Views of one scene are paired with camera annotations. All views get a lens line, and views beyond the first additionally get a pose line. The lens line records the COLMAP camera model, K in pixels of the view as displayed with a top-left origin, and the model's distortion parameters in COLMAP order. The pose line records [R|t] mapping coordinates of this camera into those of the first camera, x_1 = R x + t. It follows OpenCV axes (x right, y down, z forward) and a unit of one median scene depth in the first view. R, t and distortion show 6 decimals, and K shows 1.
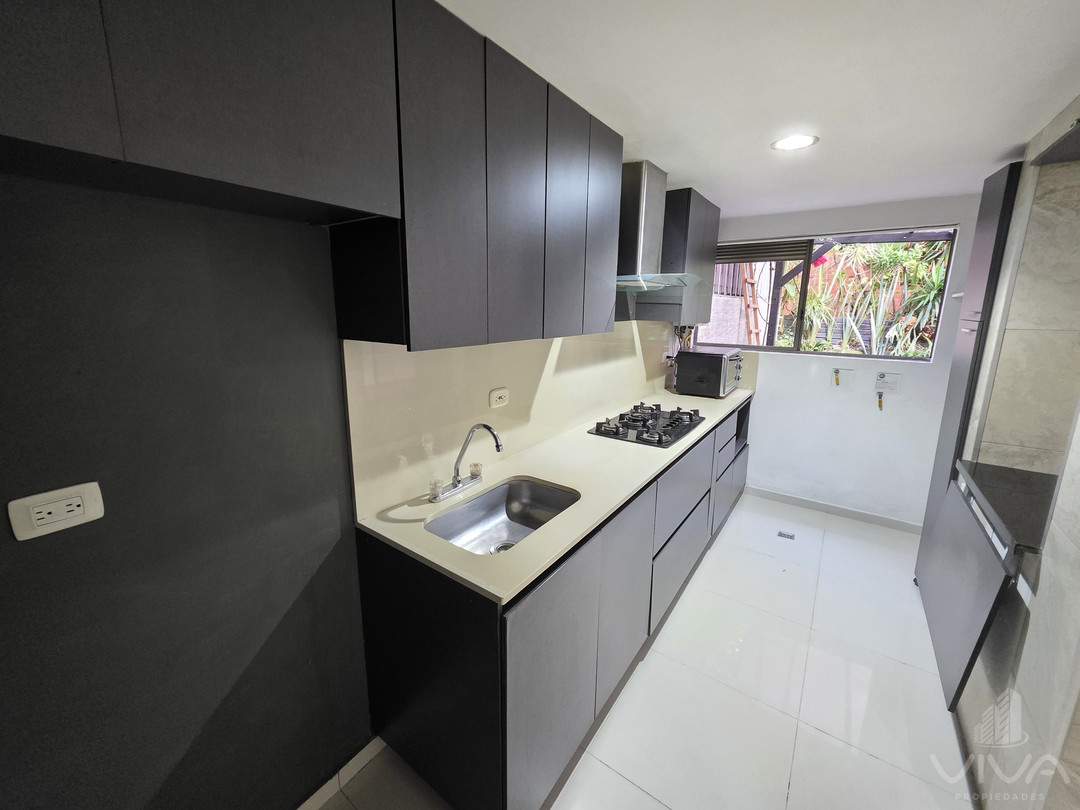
lens RADIAL K [[432.9, 0, 531.8], [0, 432.9, 391.7], [0, 0, 1]] dist [0.001888, 0.000435]
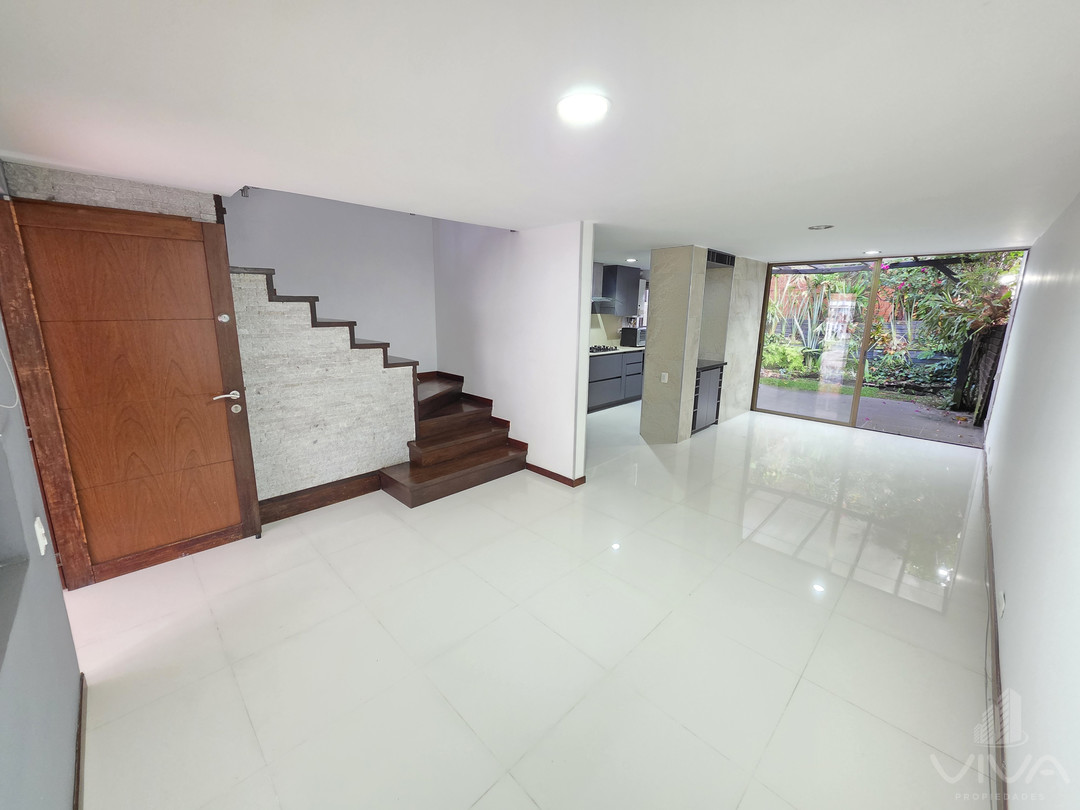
lens RADIAL K [[432.9, 0, 531.8], [0, 432.9, 391.7], [0, 0, 1]] dist [0.001888, 0.000435]
pose [[0.987310, 0.039290, -0.153865, 0.261884], [-0.039890, 0.999204, -0.000815, 0.304537], [0.153710, 0.006942, 0.988092, -1.548204]]
